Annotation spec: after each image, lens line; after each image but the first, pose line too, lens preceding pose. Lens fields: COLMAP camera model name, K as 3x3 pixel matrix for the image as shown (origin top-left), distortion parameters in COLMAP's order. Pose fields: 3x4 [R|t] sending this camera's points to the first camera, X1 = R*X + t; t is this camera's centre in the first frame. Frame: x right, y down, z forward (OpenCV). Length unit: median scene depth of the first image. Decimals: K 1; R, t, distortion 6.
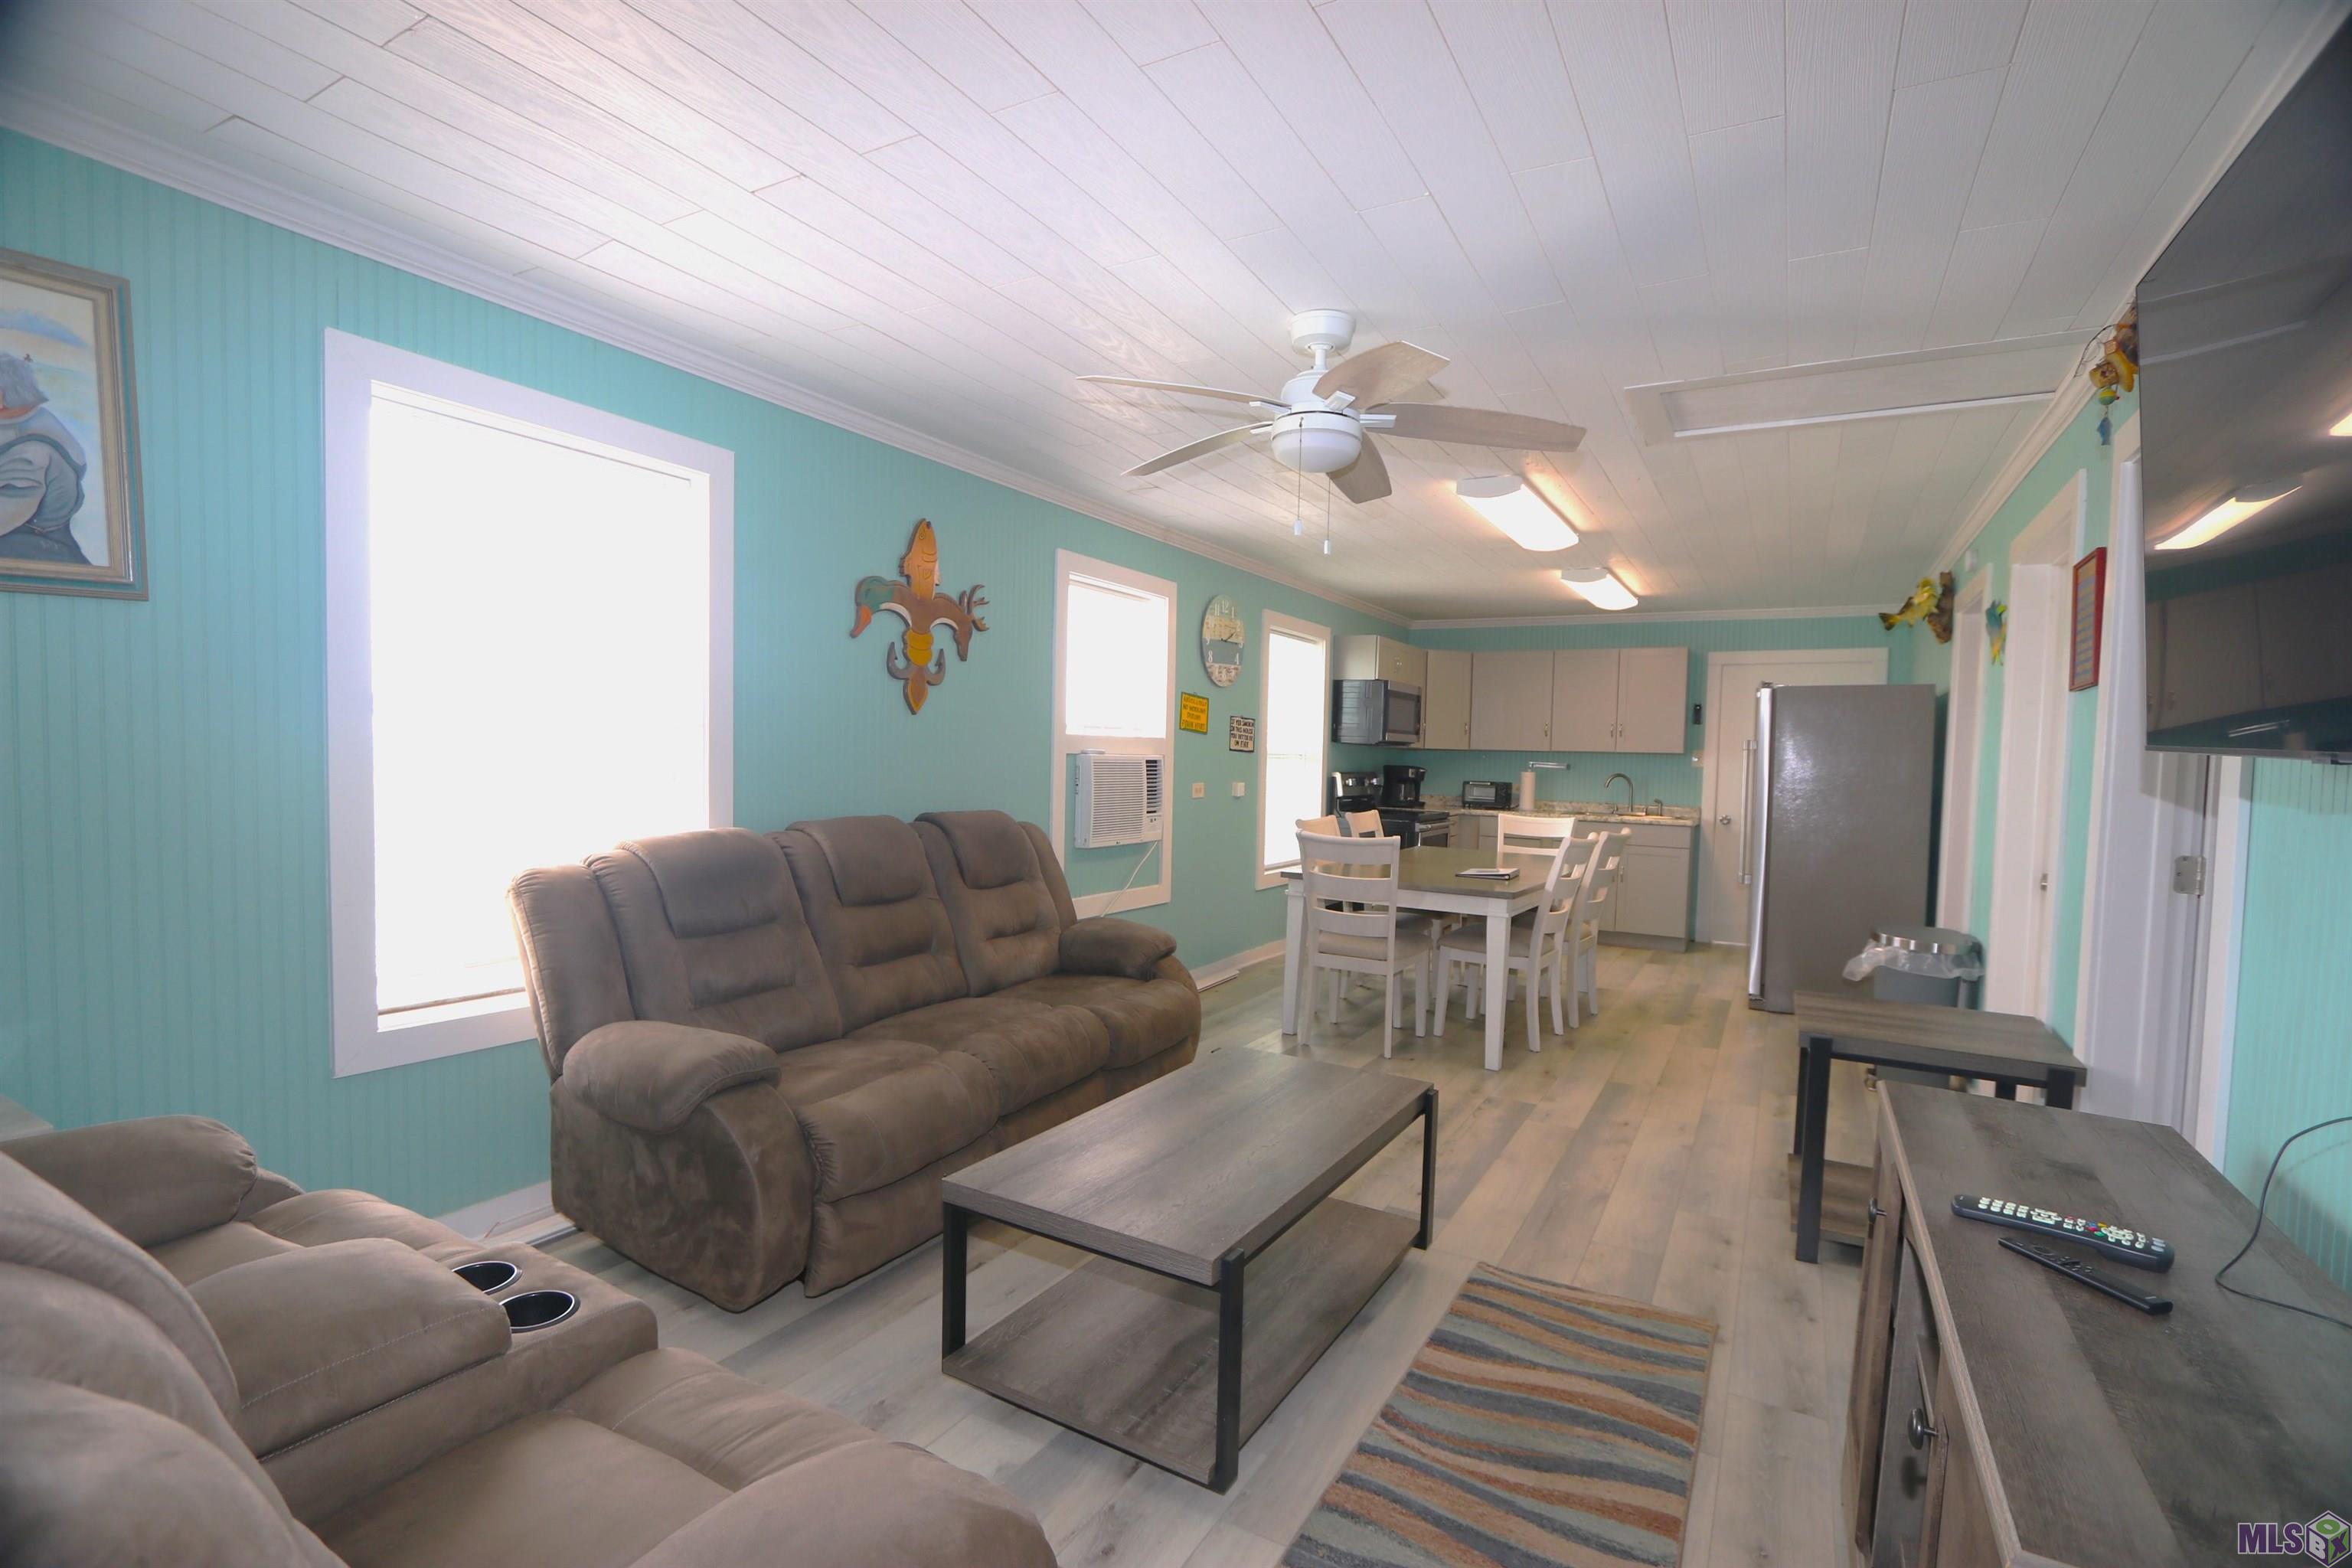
lens RADIAL K [[1078.7, 0, 1176.7], [0, 1078.7, 807.1], [0, 0, 1]] dist [-0.001654, -0.000032]
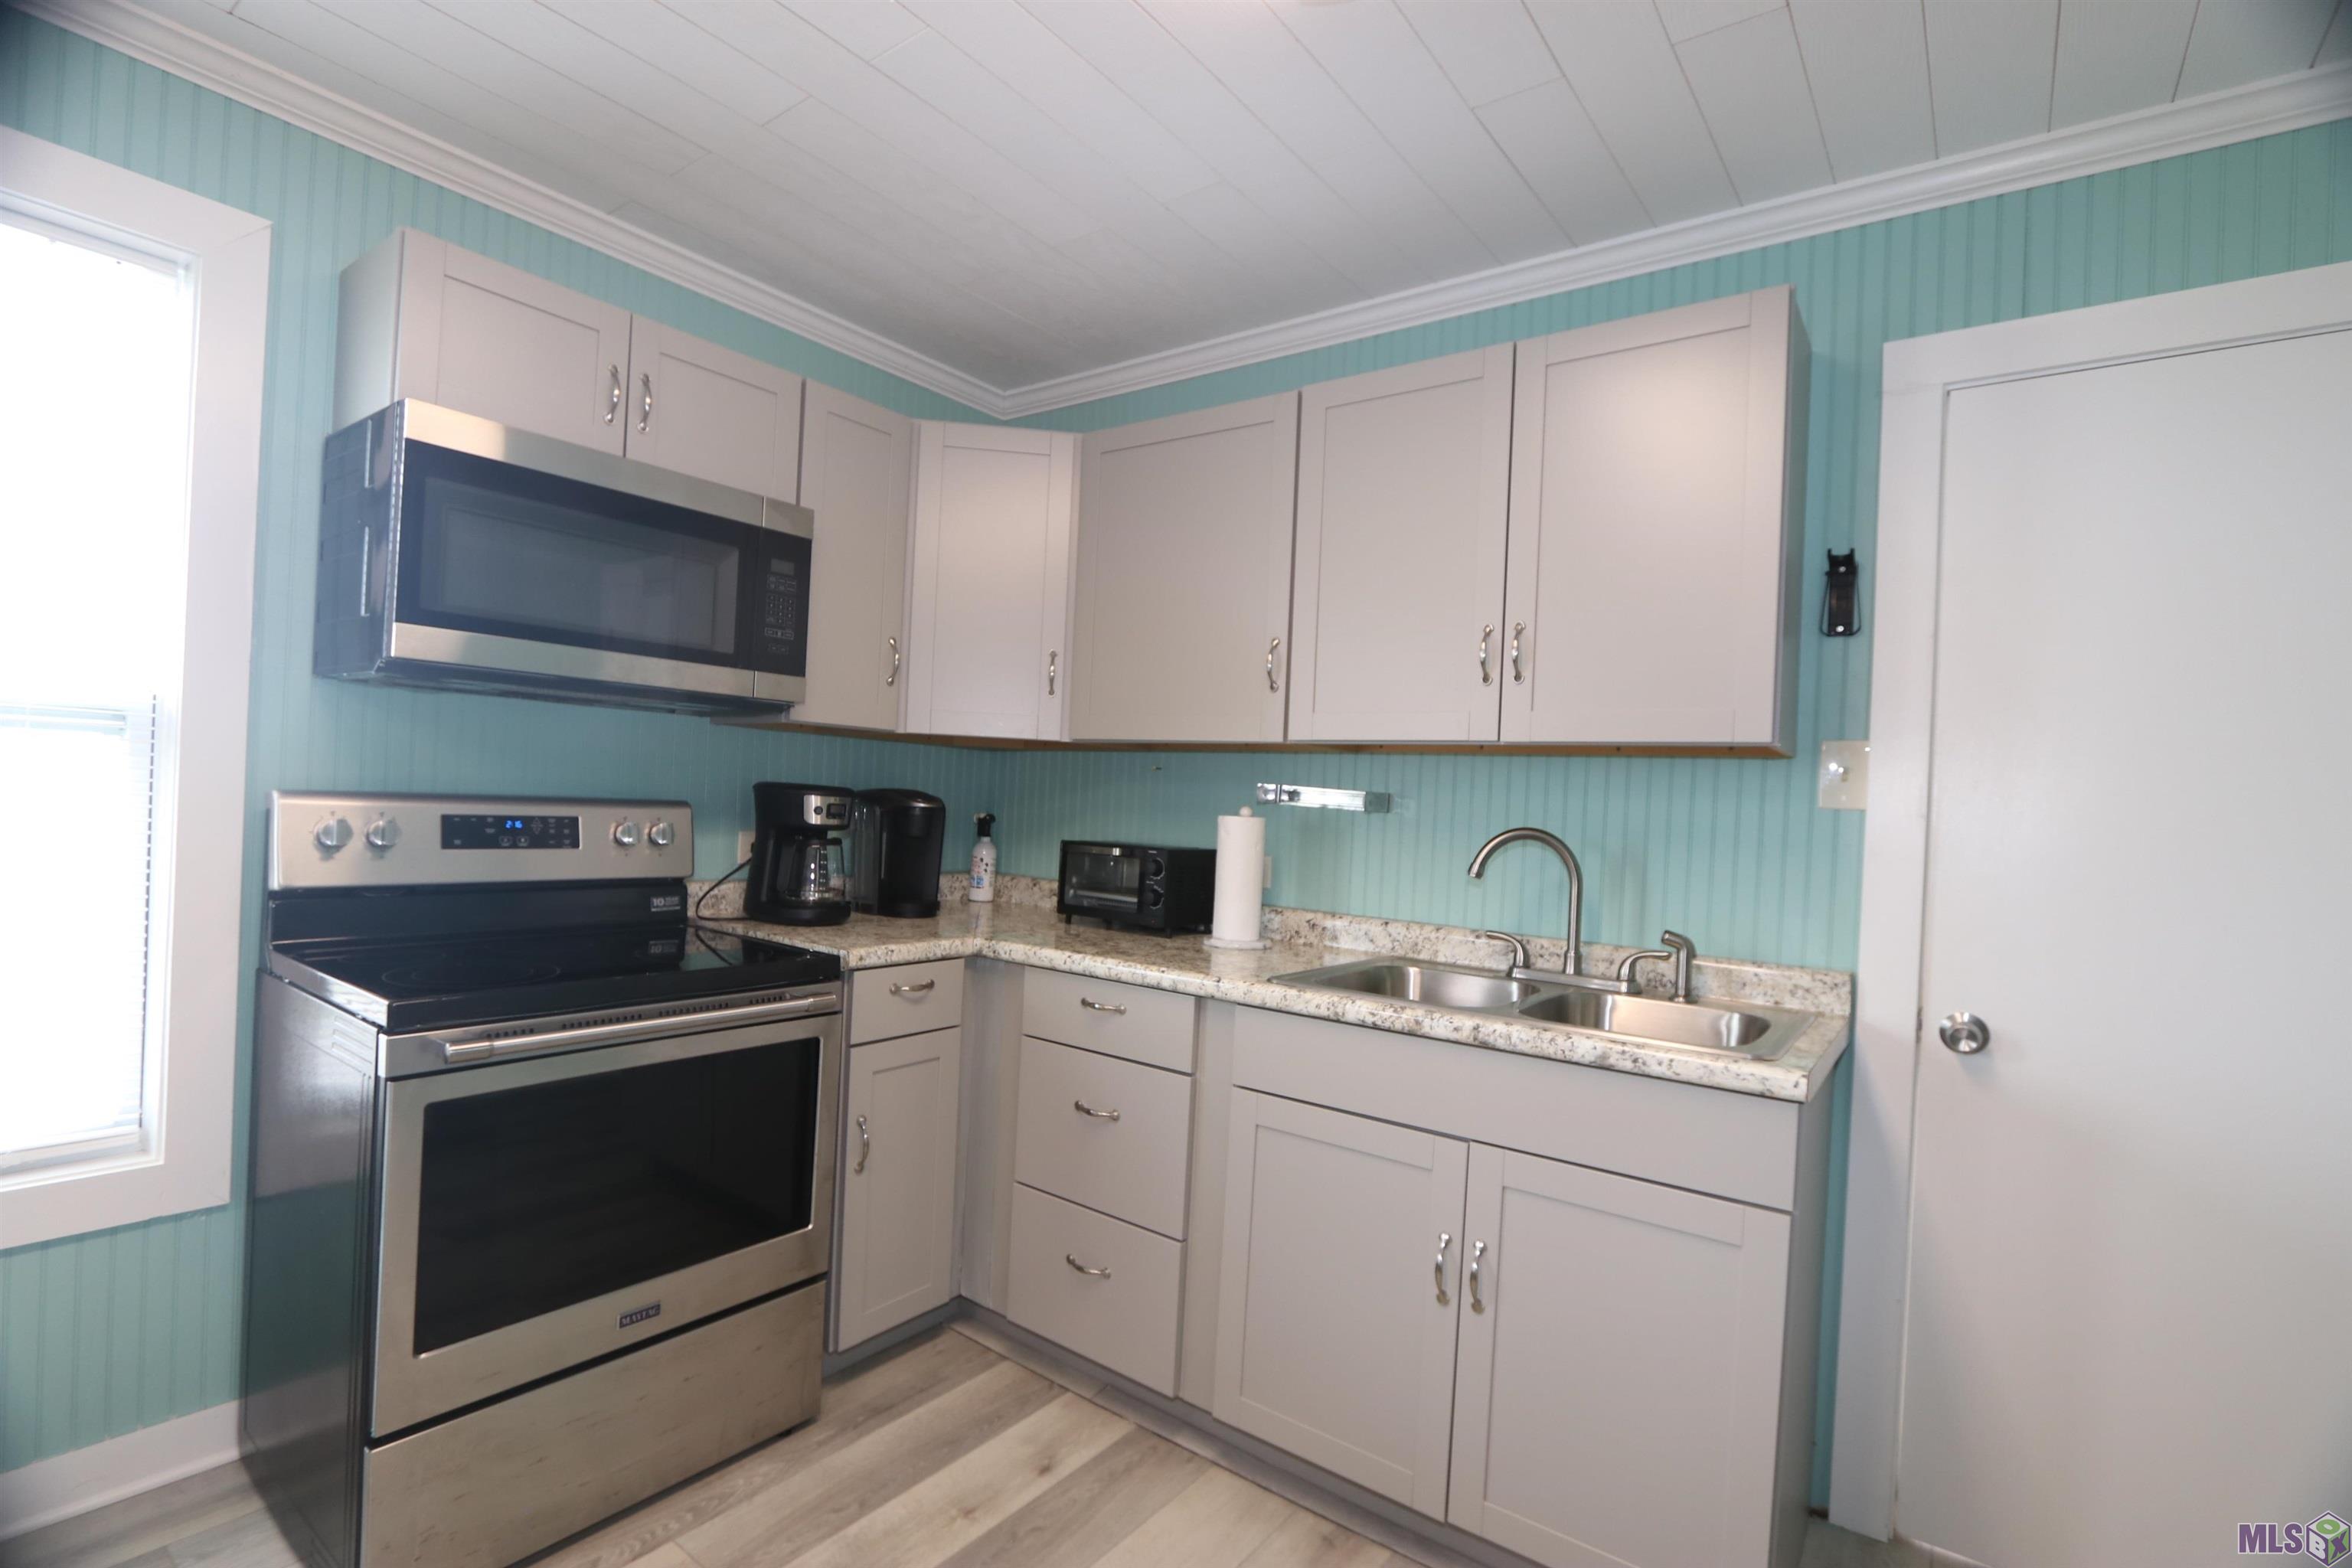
lens RADIAL K [[1073.7, 0, 1170.8], [0, 1073.7, 796.9], [0, 0, 1]] dist [-0.015759, -0.000038]
pose [[0.991499, 0.021009, -0.128404, 0.487238], [-0.028277, 0.998084, -0.055040, -0.029914], [0.127001, 0.058203, 0.990193, 0.993644]]
